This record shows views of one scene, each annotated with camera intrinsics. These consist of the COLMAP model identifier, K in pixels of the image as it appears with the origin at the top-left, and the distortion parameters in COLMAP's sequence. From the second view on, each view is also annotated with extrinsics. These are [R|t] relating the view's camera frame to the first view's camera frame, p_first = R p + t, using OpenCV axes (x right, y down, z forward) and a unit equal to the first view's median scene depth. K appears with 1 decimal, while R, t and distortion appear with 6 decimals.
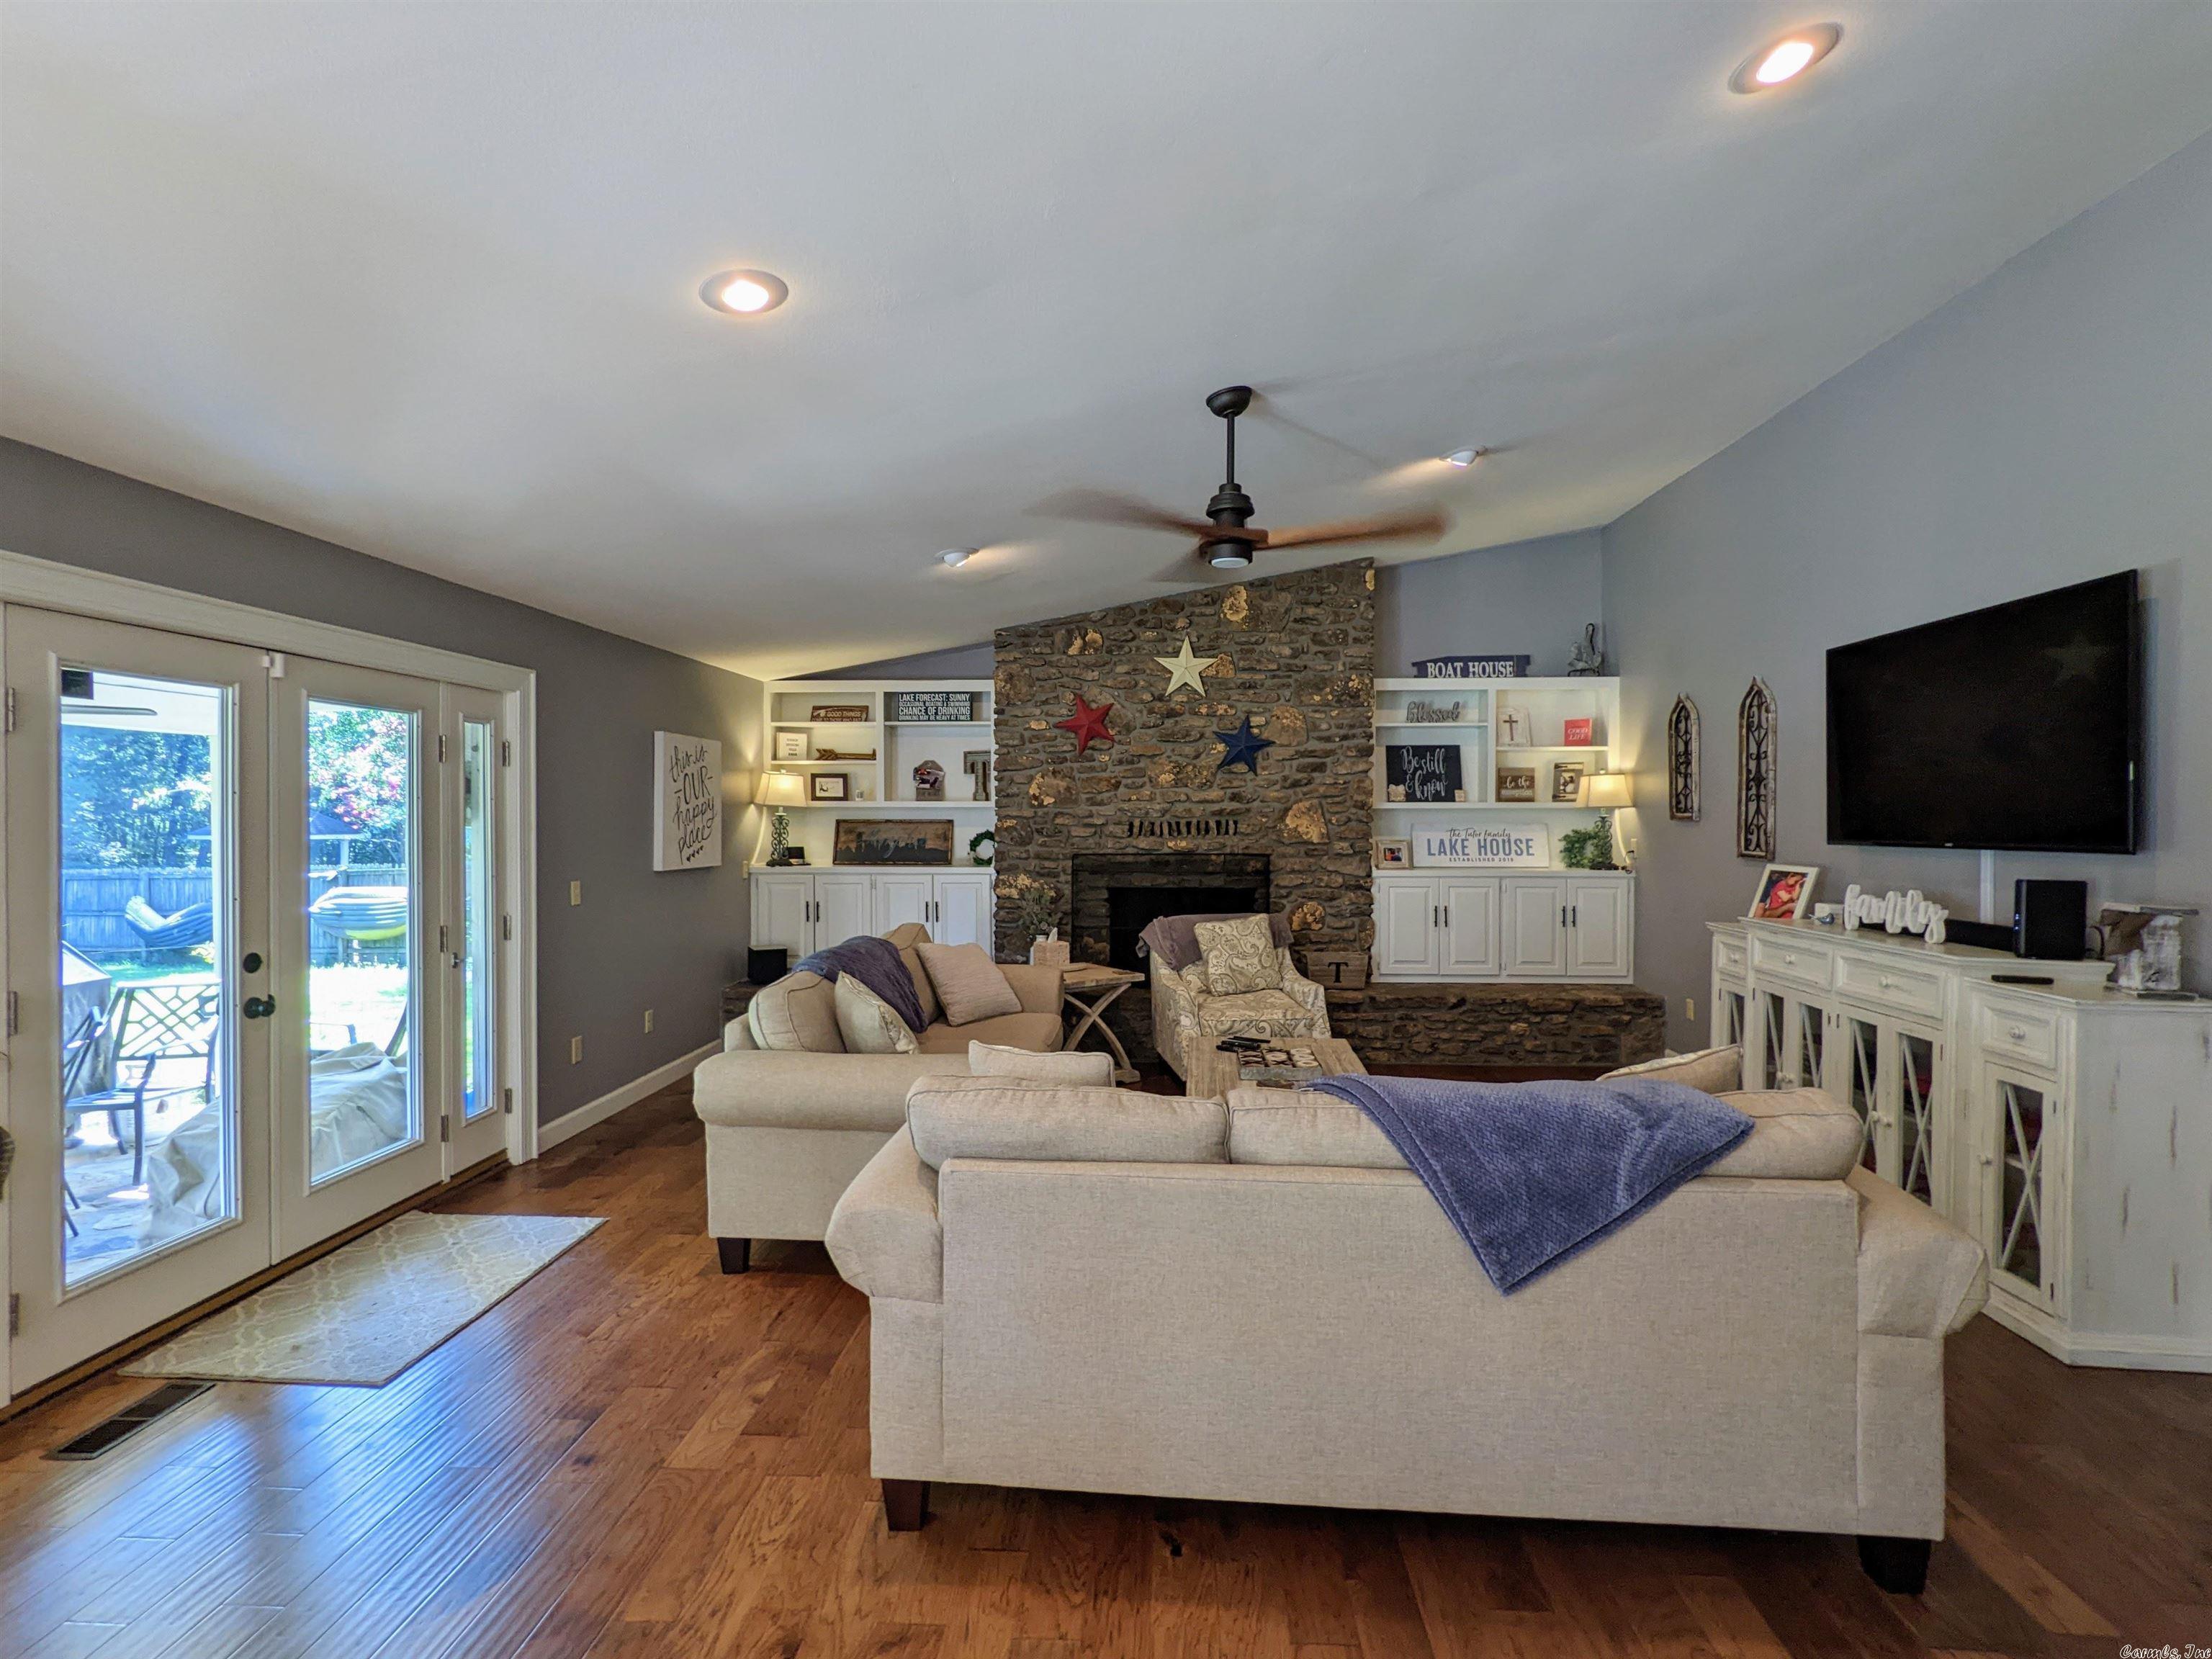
lens RADIAL K [[1067.4, 0, 1116.7], [0, 1067.4, 826.2], [0, 0, 1]] dist [0.002433, 0.000341]
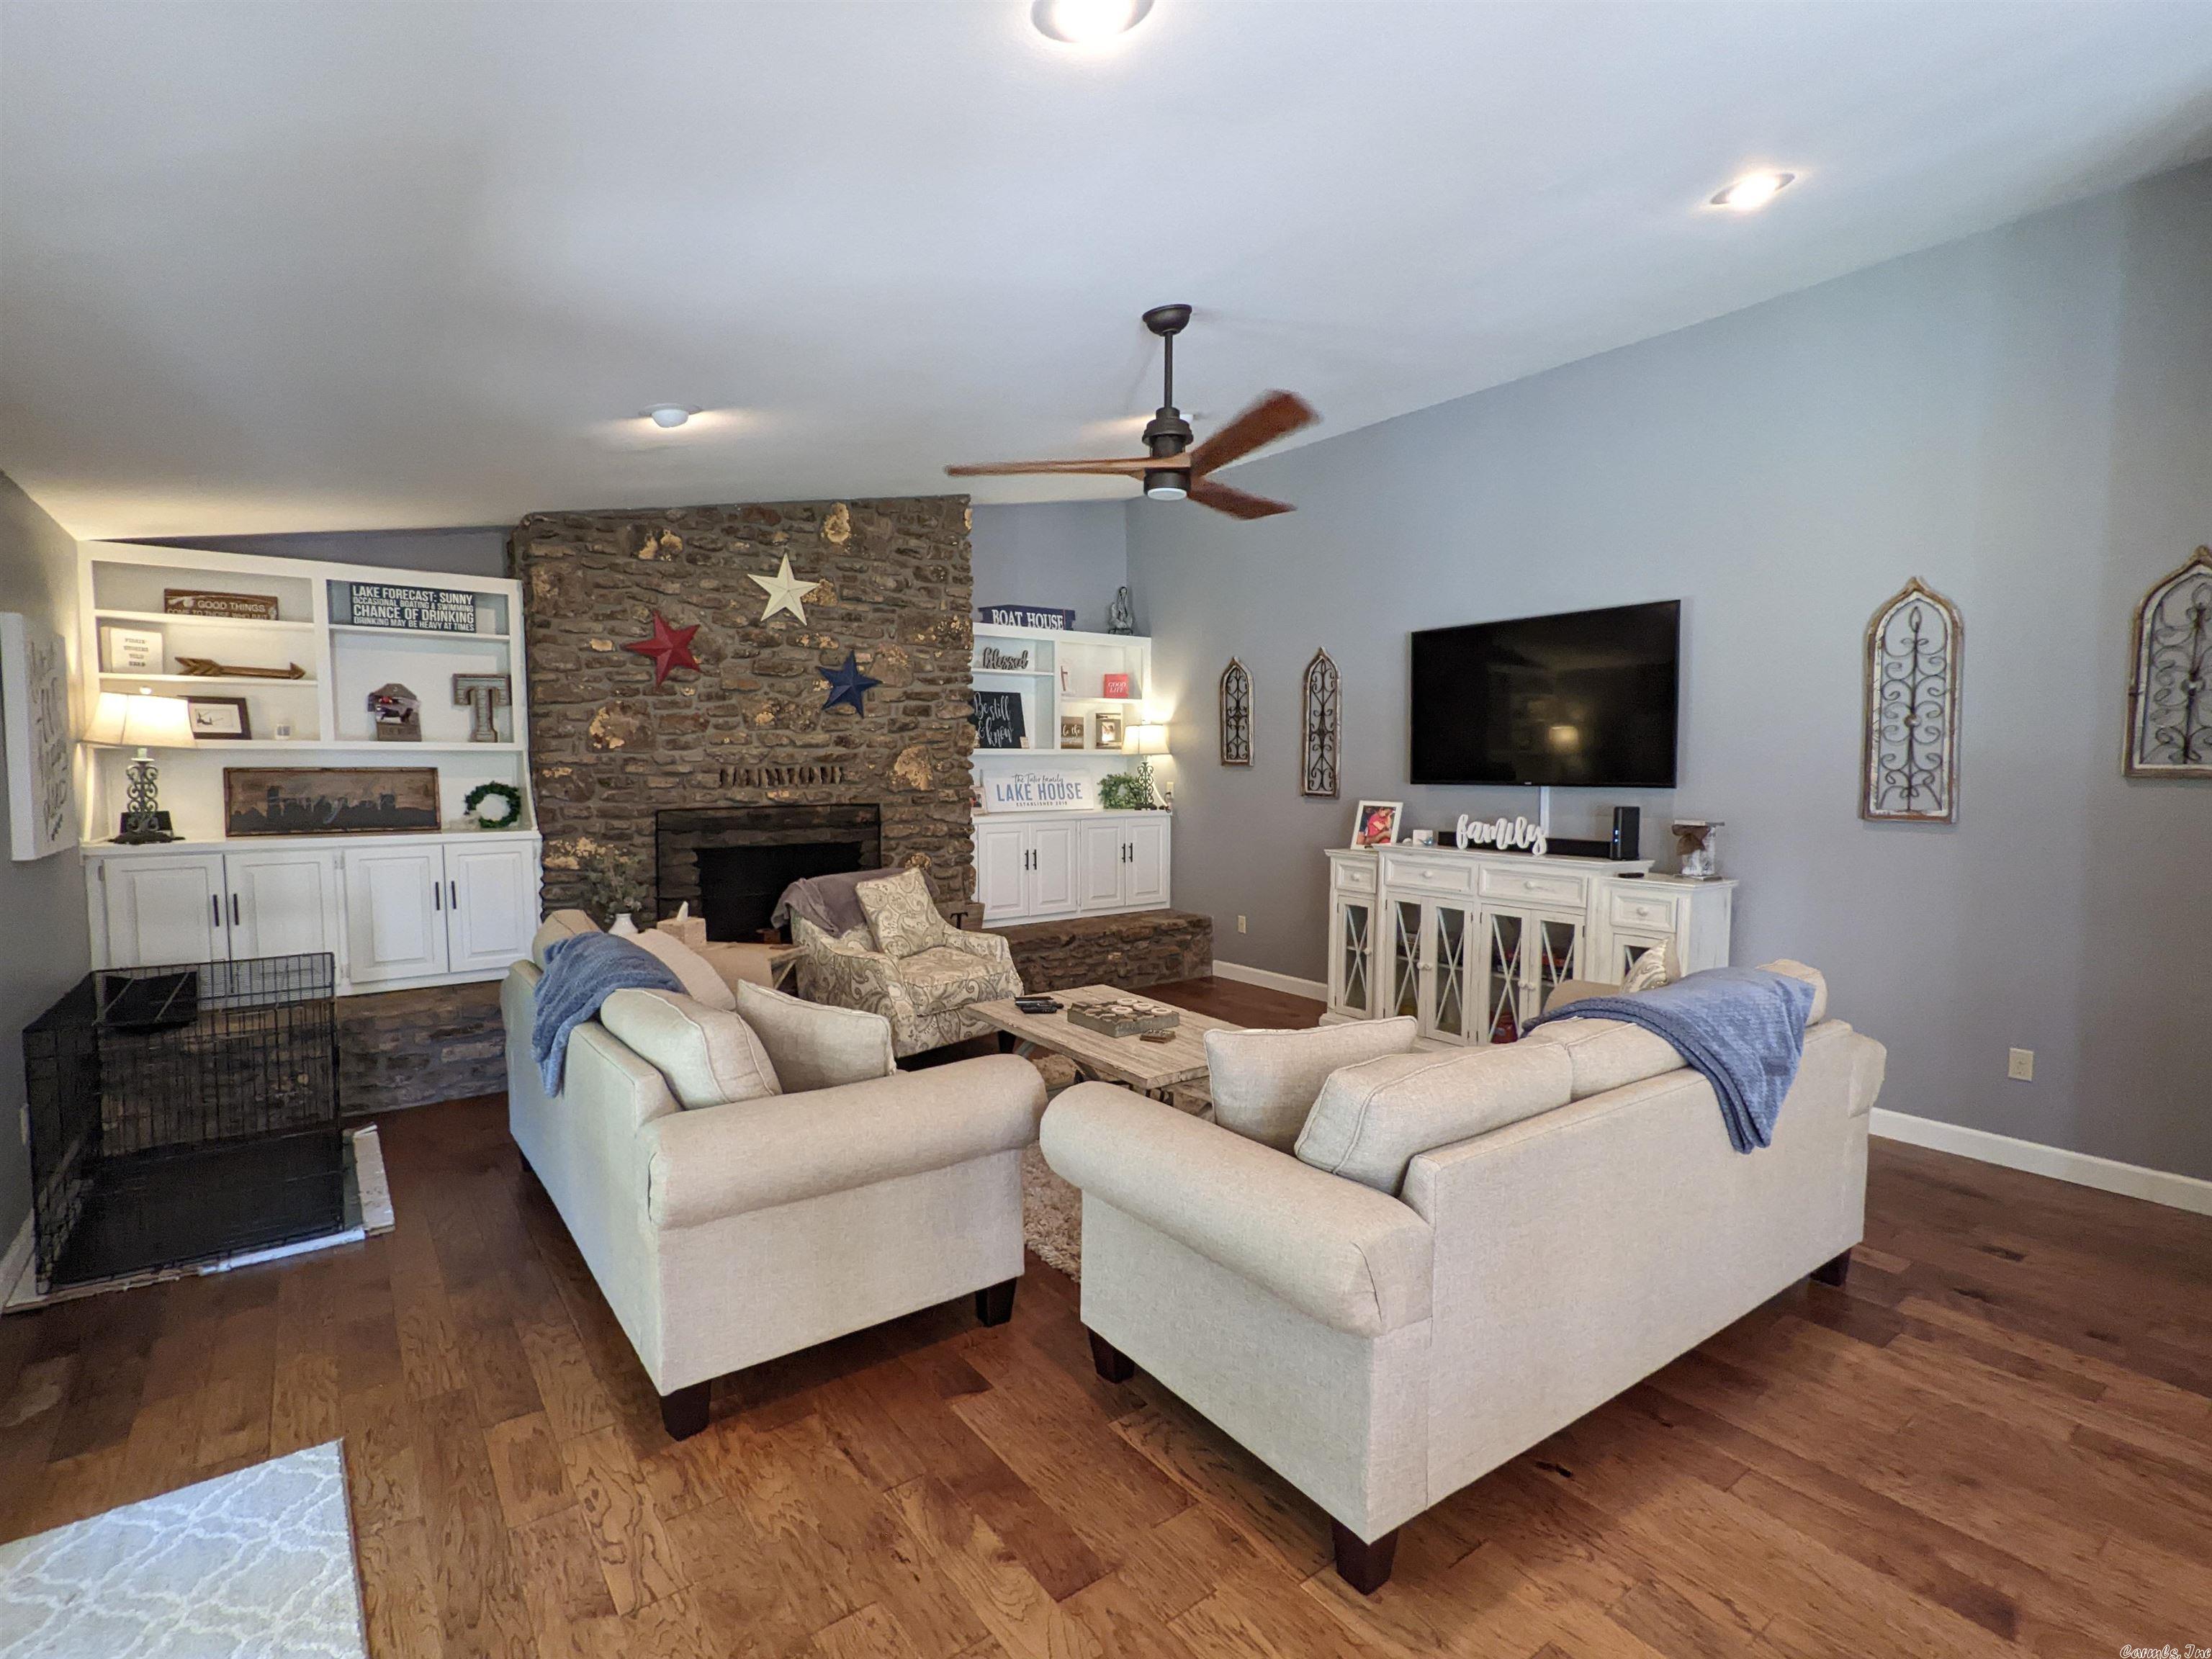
lens RADIAL K [[1067.4, 0, 1110.5], [0, 1067.4, 825.7], [0, 0, 1]] dist [0.002433, 0.000341]
pose [[0.765254, -0.039363, 0.642523, -0.295787], [0.006111, 0.998528, 0.053894, -0.003240], [-0.643699, -0.037316, 0.764369, 0.162686]]
